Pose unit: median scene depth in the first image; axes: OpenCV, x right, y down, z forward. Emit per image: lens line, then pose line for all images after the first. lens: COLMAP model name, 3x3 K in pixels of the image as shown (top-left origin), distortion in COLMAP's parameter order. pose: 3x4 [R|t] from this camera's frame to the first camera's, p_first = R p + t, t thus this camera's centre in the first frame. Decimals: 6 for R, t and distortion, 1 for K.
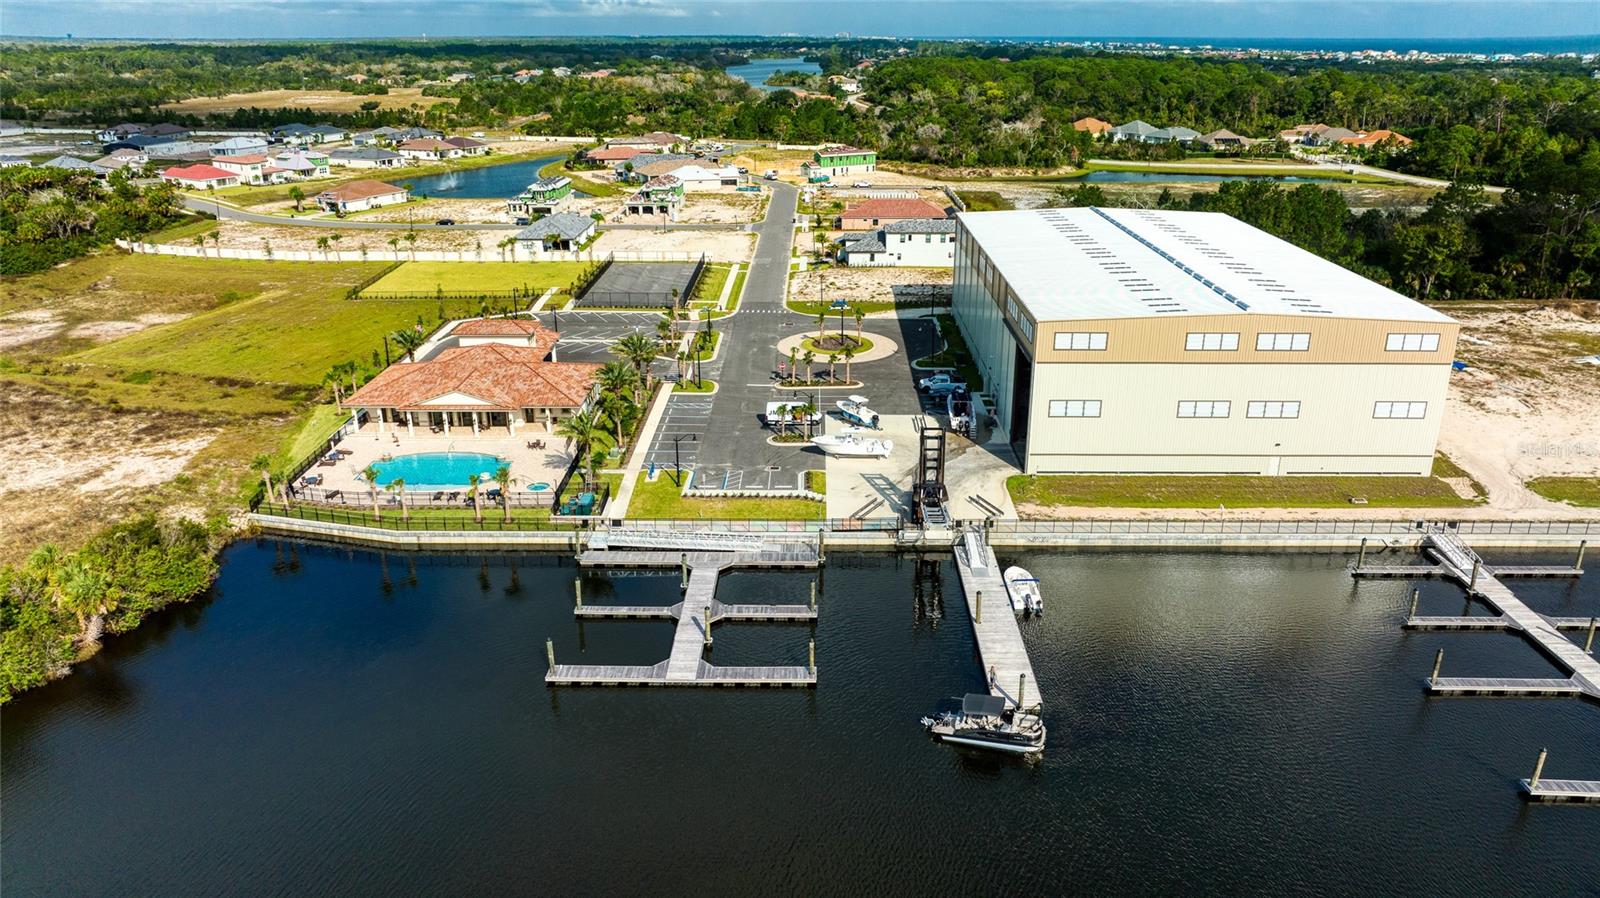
lens RADIAL K [[1132.1, 0, 800.0], [0, 1132.1, 449.0], [0, 0, 1]] dist [-0.028357, 0.024148]
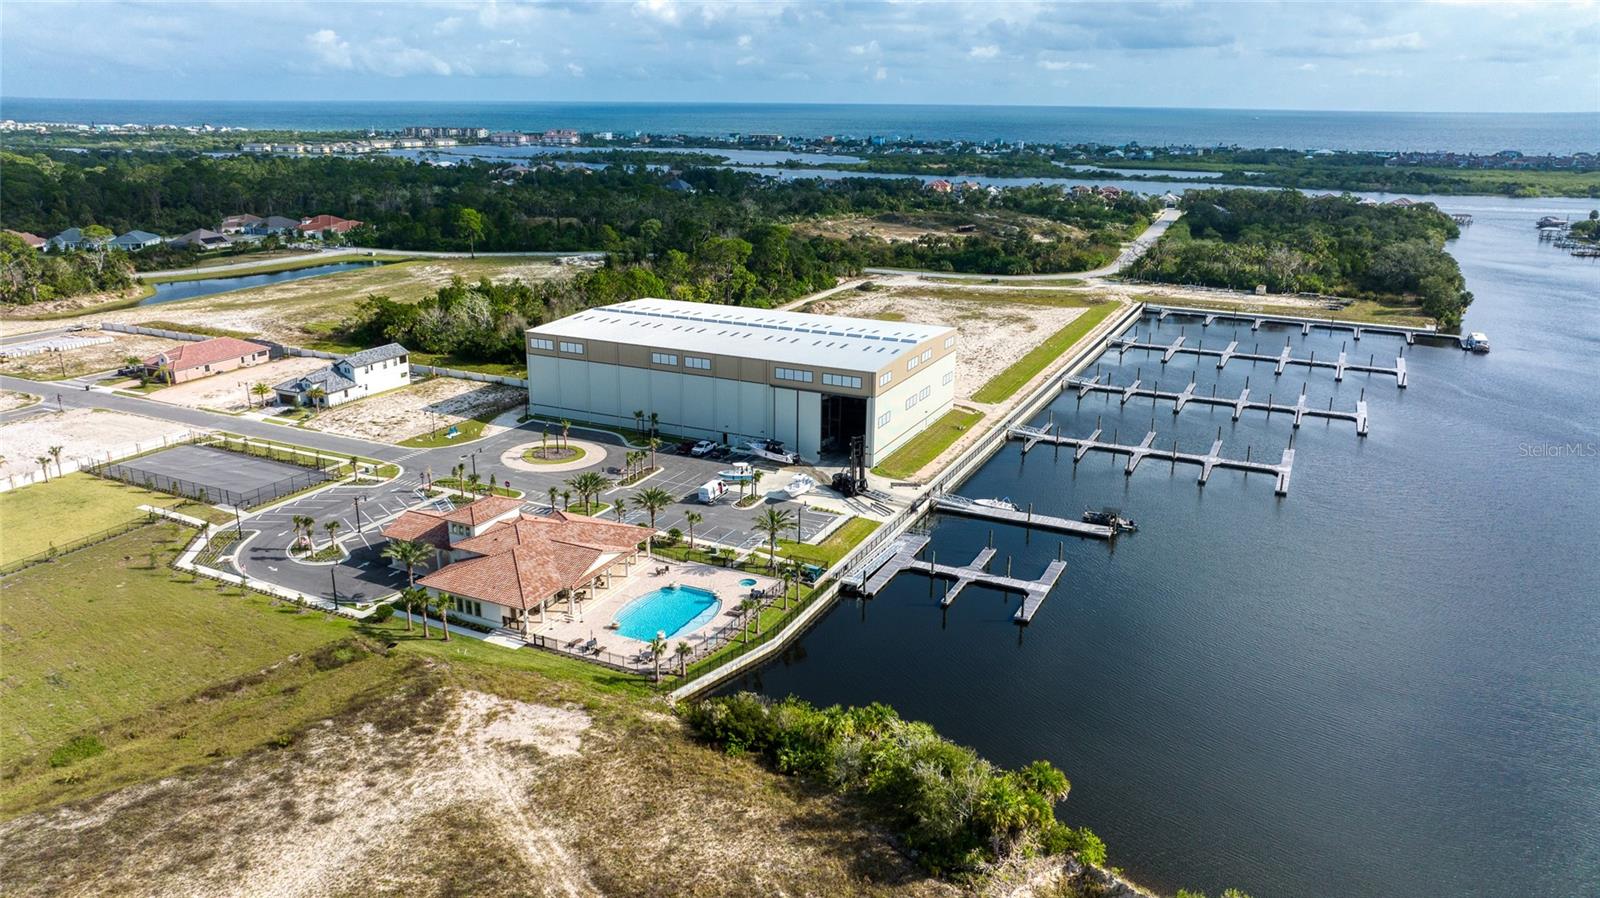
lens RADIAL K [[1124.4, 0, 800.0], [0, 1124.4, 449.0], [0, 0, 1]] dist [-0.020056, -0.004249]
pose [[0.423779, -0.264160, 0.866390, -0.640048], [0.305153, 0.942247, 0.138028, -0.133594], [-0.852815, 0.205888, 0.479914, 0.168133]]
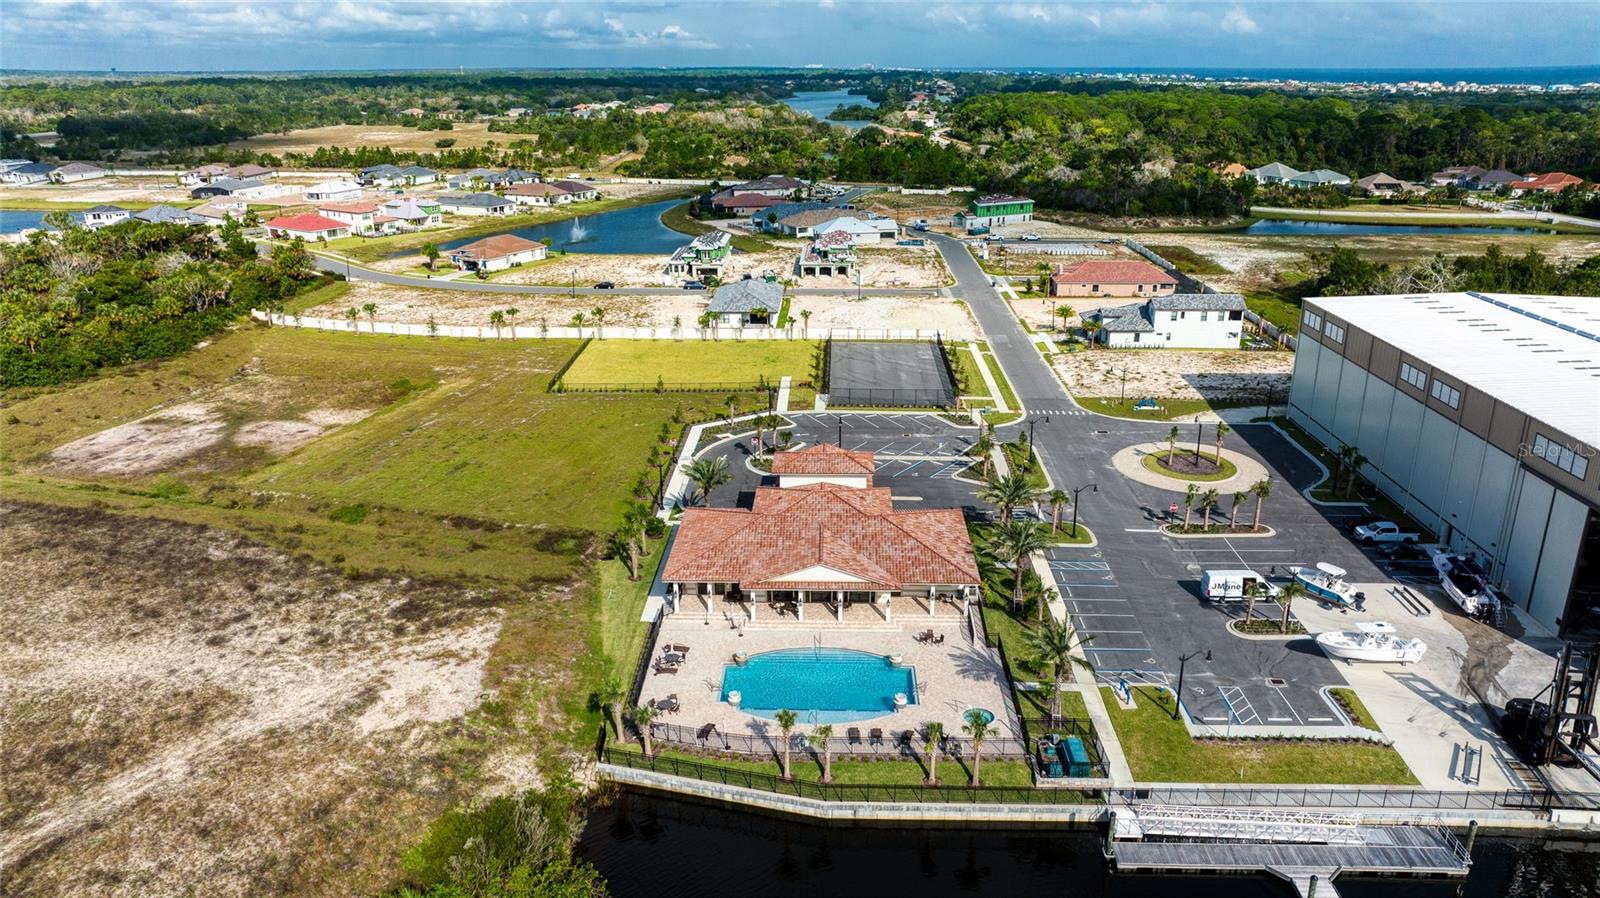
lens RADIAL K [[1124.4, 0, 800.0], [0, 1124.4, 449.0], [0, 0, 1]] dist [-0.020056, -0.004249]
pose [[0.999835, 0.004212, -0.017667, -0.172546], [-0.004616, 0.999727, -0.022896, -0.062558], [0.017566, 0.022973, 0.999582, 0.142004]]
